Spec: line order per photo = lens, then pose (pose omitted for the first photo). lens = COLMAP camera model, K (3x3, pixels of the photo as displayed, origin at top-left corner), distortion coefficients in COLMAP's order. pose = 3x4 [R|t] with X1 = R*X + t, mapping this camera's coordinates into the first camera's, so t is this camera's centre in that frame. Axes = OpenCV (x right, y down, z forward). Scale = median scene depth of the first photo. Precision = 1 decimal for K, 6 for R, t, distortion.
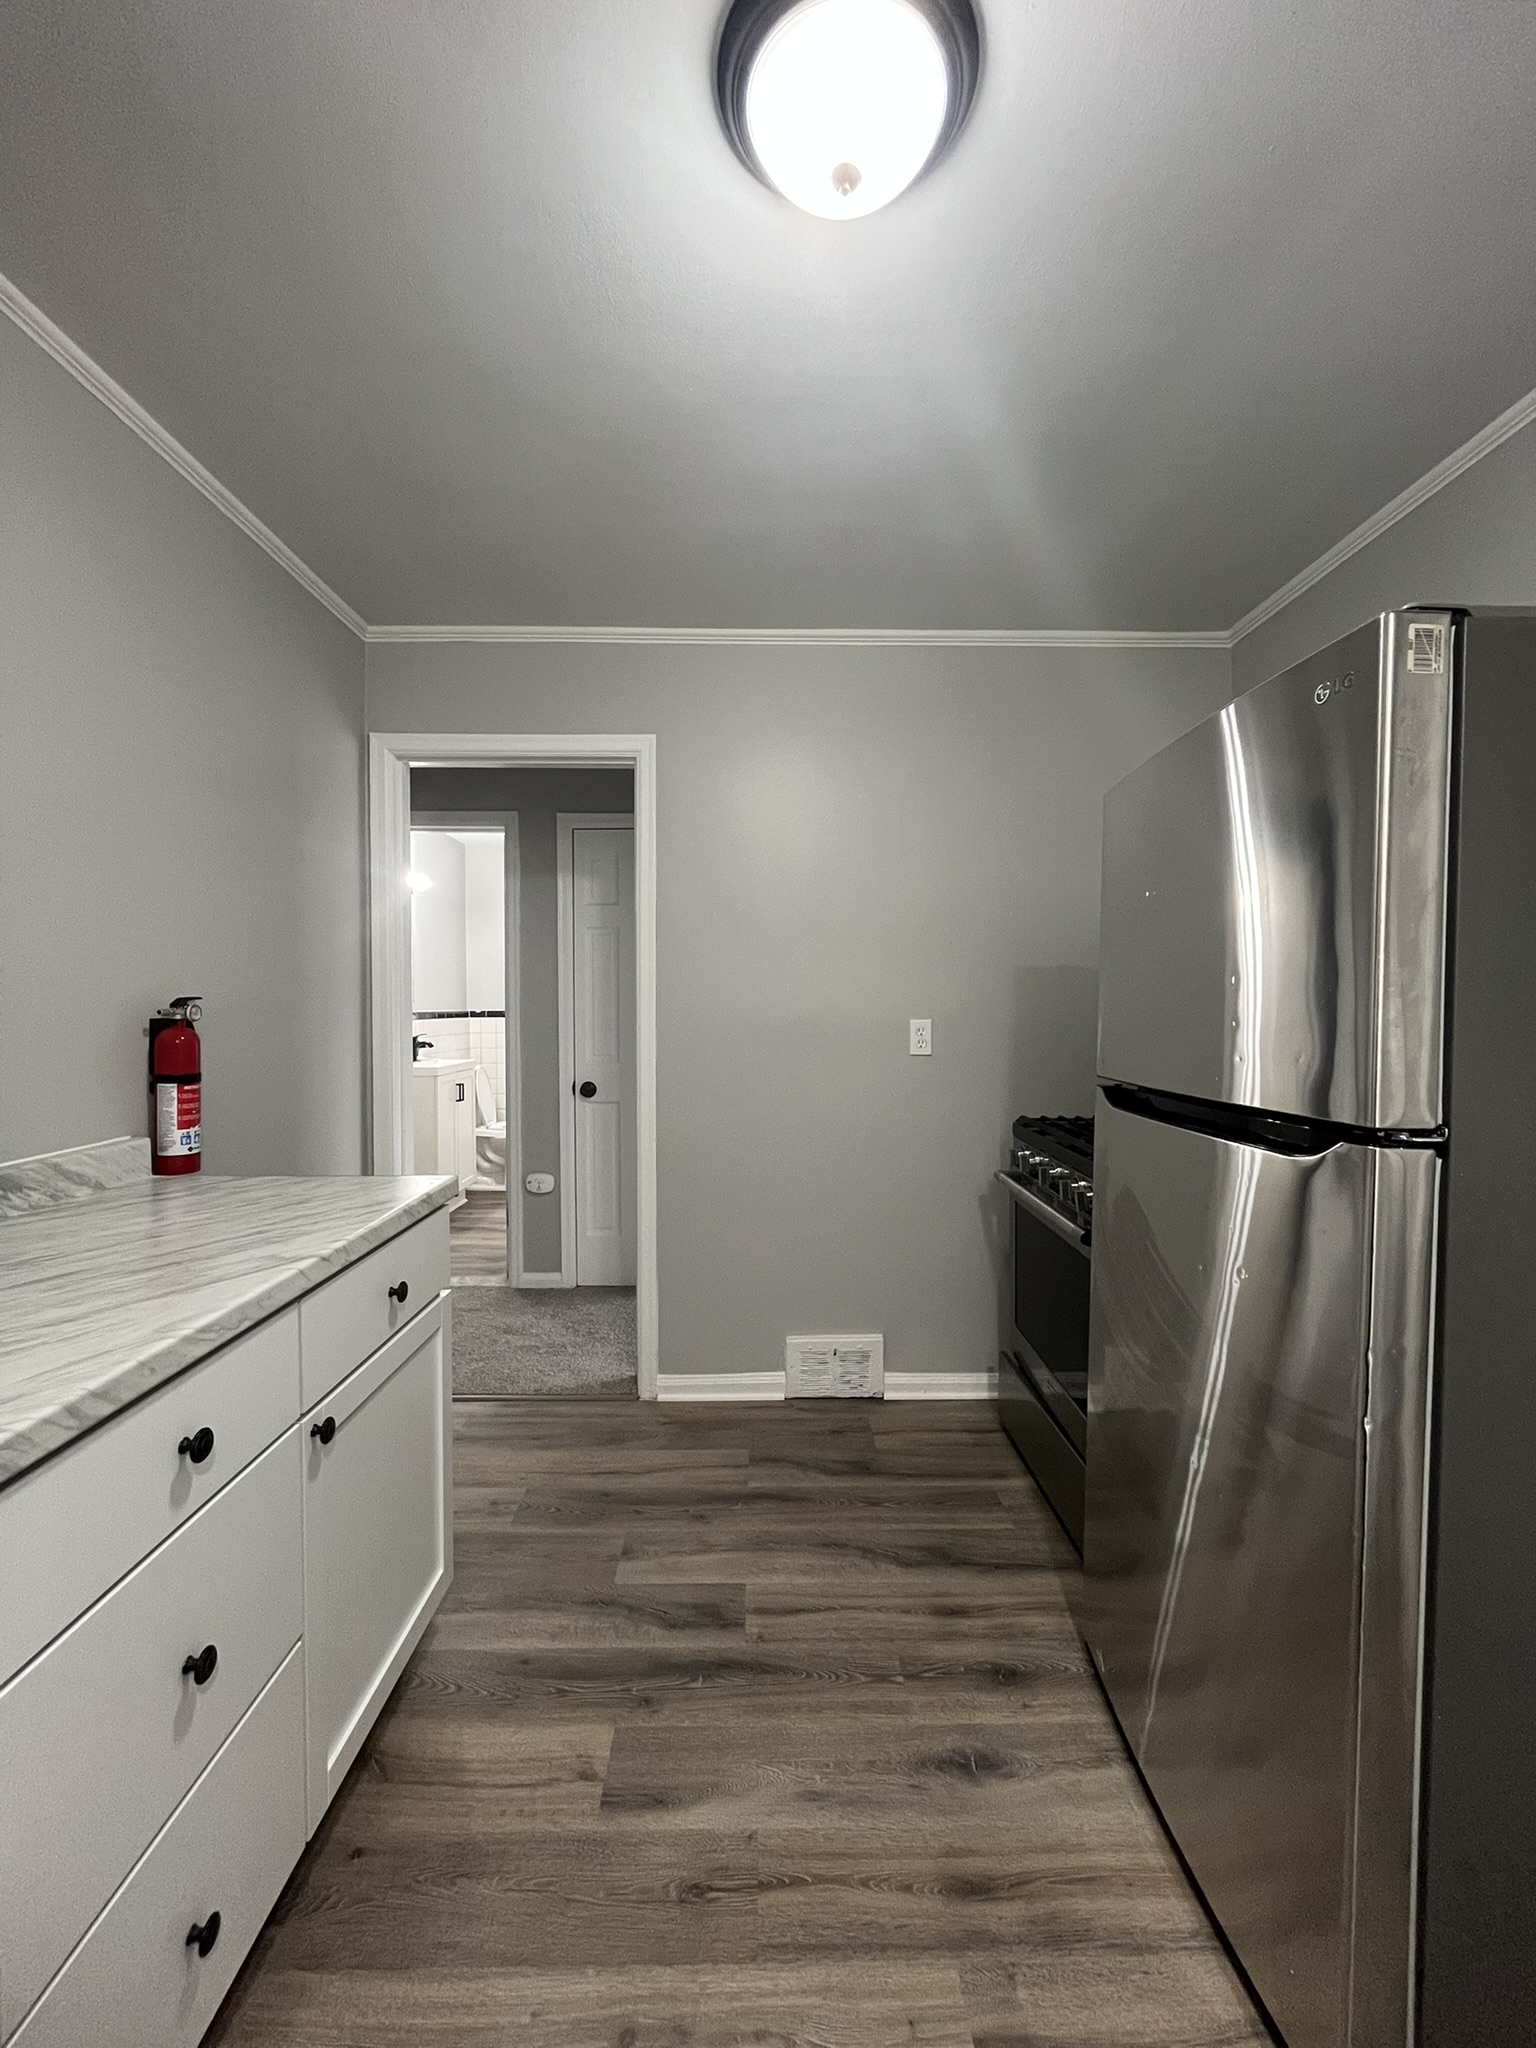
lens RADIAL K [[835.7, 0, 768.0], [0, 835.7, 1024.0], [0, 0, 1]] dist [-0.000417, -0.000182]
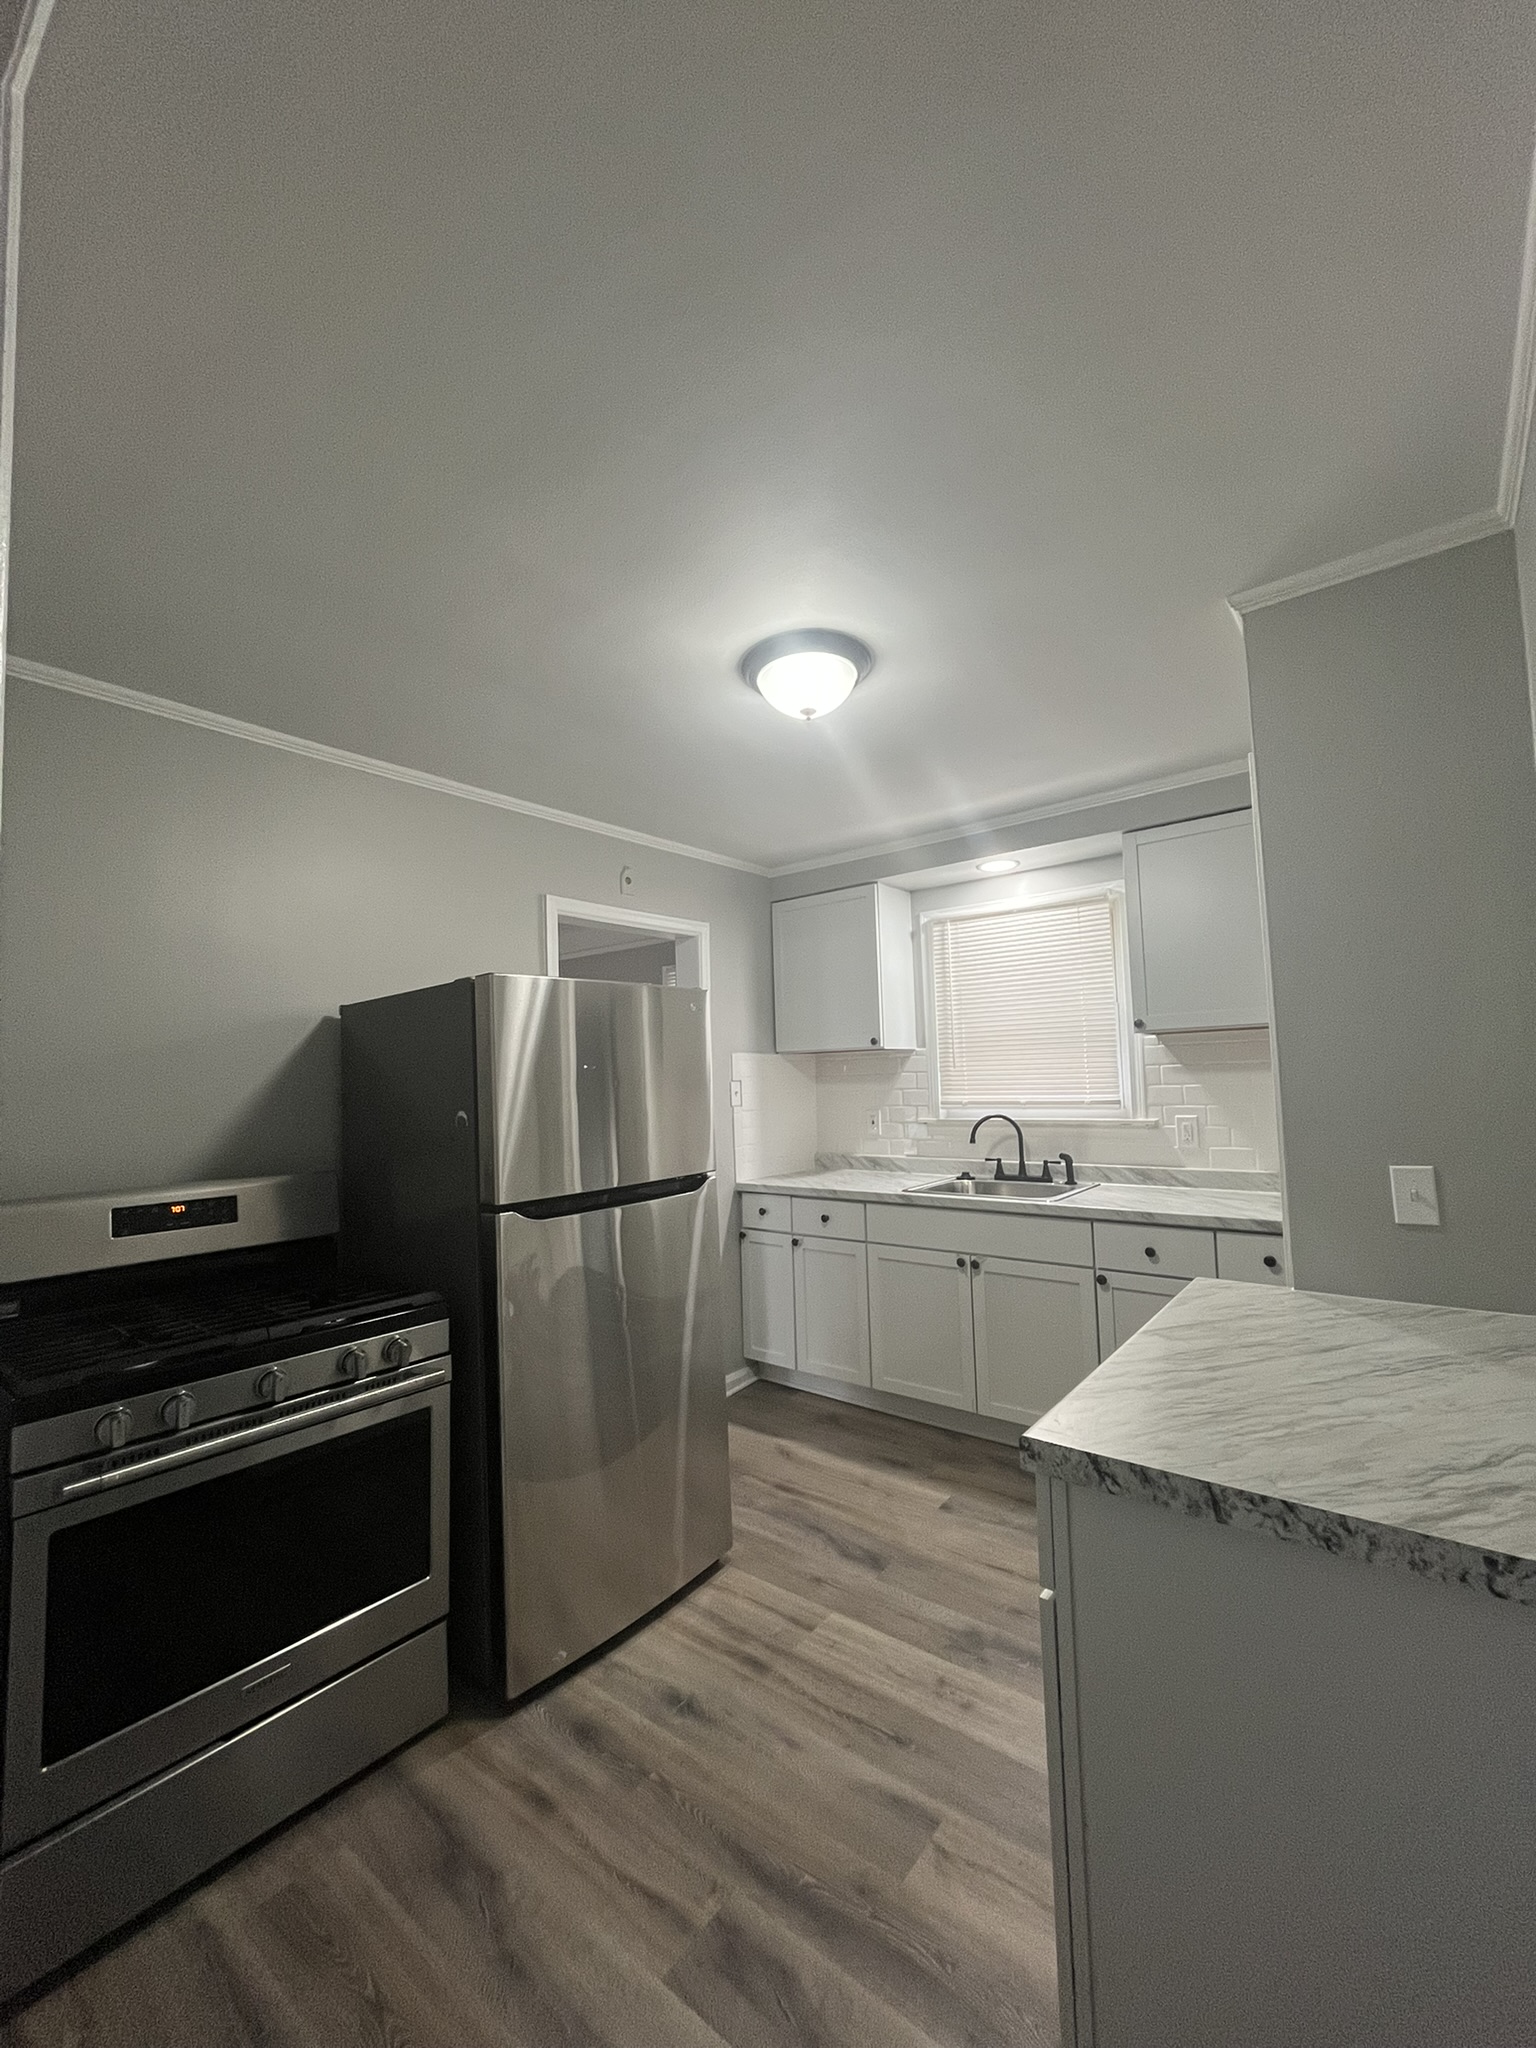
lens RADIAL K [[835.7, 0, 768.0], [0, 835.7, 1024.0], [0, 0, 1]] dist [-0.000417, -0.000182]
pose [[-0.773957, 0.066349, 0.629752, -0.811782], [0.044292, 0.997732, -0.050683, -0.143525], [-0.631687, -0.011334, -0.775141, 2.030735]]
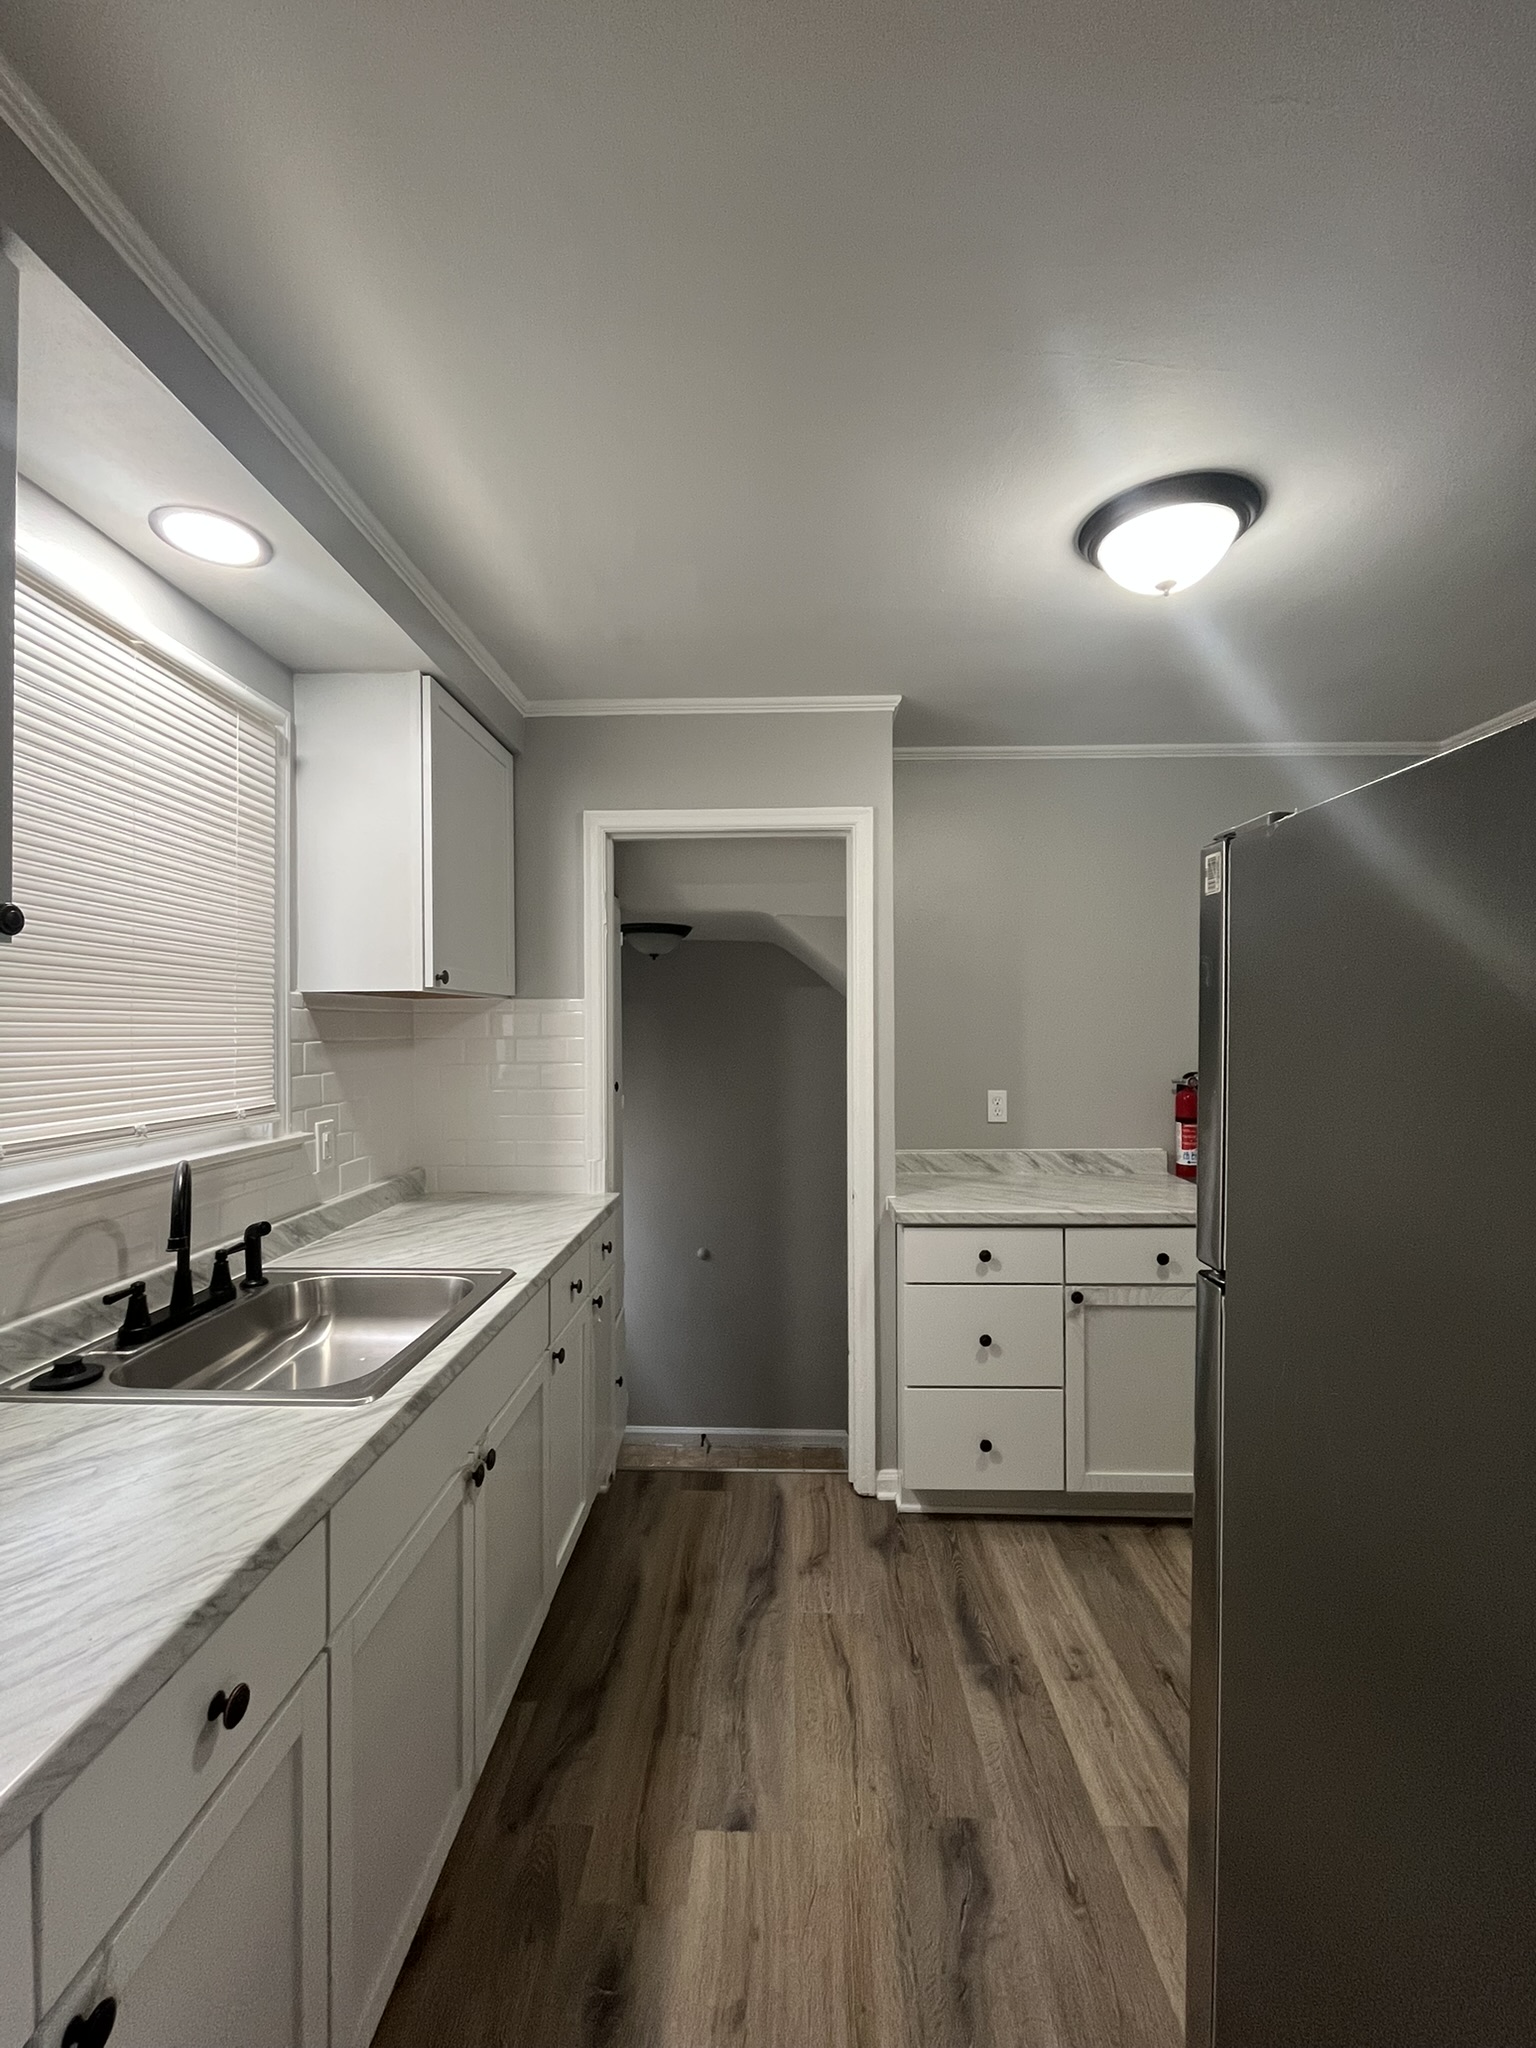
lens RADIAL K [[835.7, 0, 768.0], [0, 835.7, 1024.0], [0, 0, 1]] dist [-0.000417, -0.000182]
pose [[-0.035259, -0.007218, -0.999352, 1.318255], [-0.017228, 0.999830, -0.006613, -0.133405], [0.999230, 0.016984, -0.035377, 0.259417]]
